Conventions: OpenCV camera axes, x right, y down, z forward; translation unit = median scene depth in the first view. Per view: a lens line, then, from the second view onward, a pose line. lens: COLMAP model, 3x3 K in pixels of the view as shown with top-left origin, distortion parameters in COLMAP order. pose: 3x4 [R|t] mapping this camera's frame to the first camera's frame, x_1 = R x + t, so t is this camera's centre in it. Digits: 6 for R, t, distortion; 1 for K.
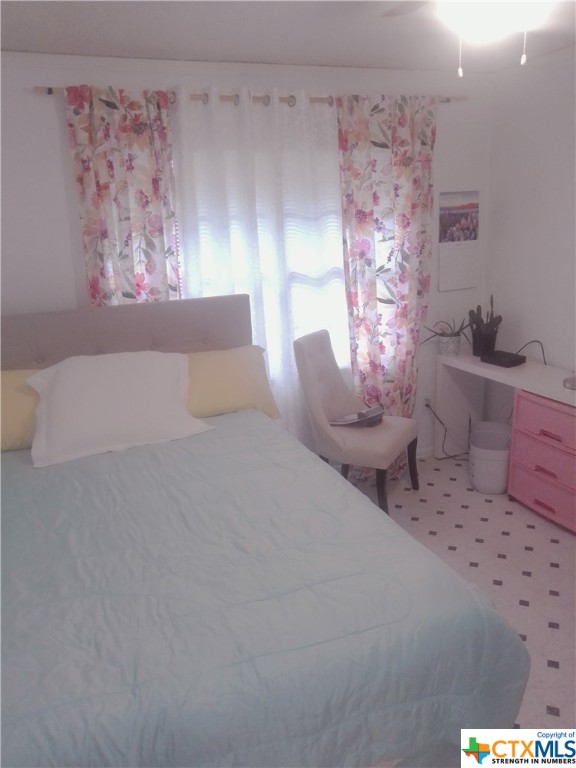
lens RADIAL K [[605.7, 0, 286.6], [0, 605.7, 387.9], [0, 0, 1]] dist [0.022972, -0.002413]
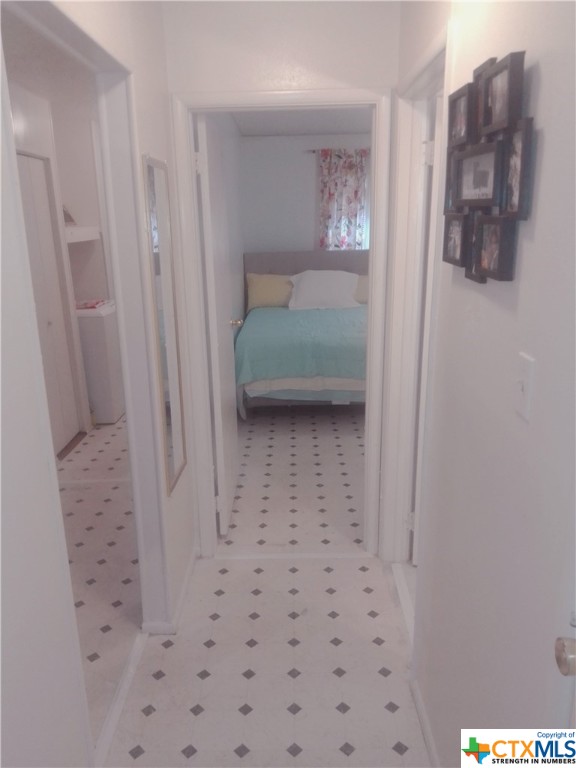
lens RADIAL K [[605.7, 0, 285.8], [0, 605.7, 383.6], [0, 0, 1]] dist [0.022972, -0.002413]
pose [[0.922787, 0.128375, -0.363297, 0.409871], [-0.115094, 0.991656, 0.058070, 0.223217], [0.367720, -0.011773, 0.929862, -1.051482]]
